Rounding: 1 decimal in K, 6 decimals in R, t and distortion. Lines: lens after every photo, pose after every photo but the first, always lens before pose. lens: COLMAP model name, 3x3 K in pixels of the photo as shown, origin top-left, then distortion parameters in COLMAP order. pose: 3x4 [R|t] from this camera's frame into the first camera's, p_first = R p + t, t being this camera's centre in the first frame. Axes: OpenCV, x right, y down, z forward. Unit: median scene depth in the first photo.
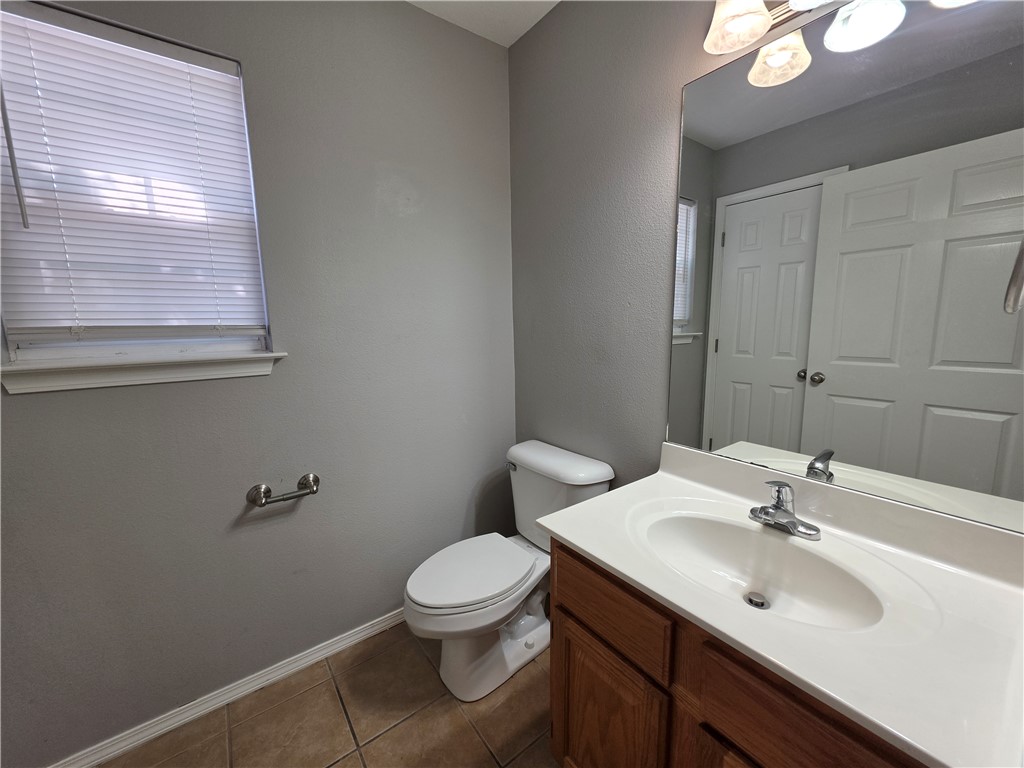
lens RADIAL K [[407.2, 0, 512.0], [0, 407.2, 384.0], [0, 0, 1]] dist [0.000330, -0.000043]
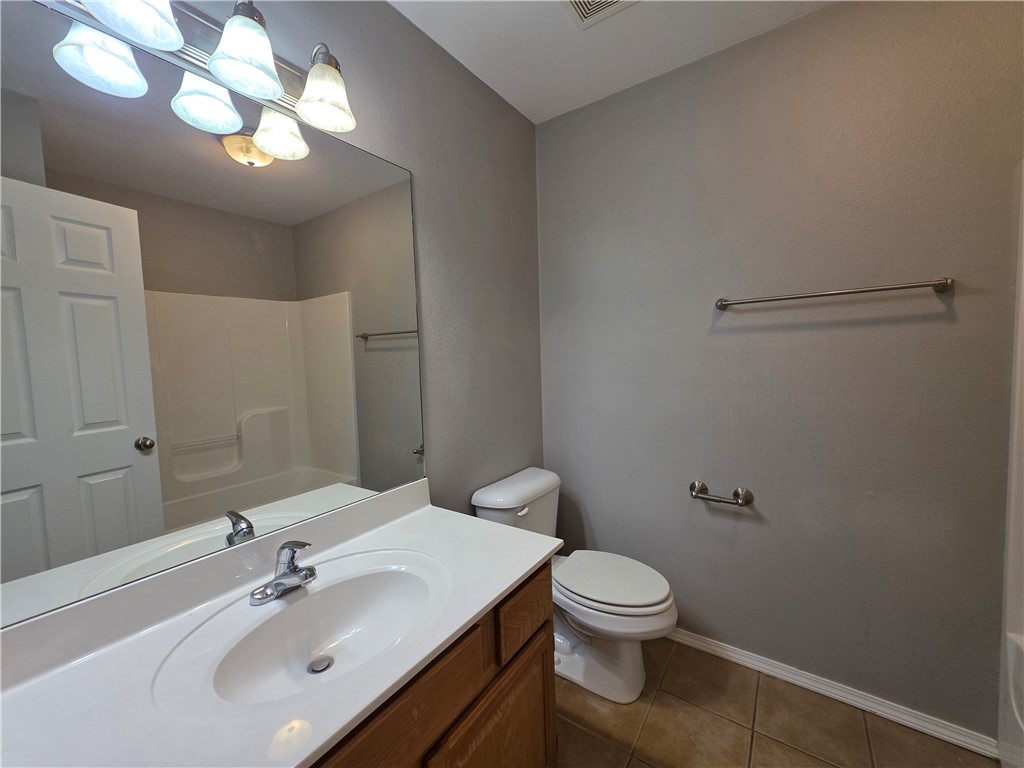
lens RADIAL K [[407.2, 0, 512.0], [0, 407.2, 384.0], [0, 0, 1]] dist [0.000330, -0.000043]
pose [[-0.297721, -0.022867, 0.954379, -0.392200], [0.167933, 0.982869, 0.075937, -0.108419], [-0.939767, 0.182879, -0.288780, 0.681660]]
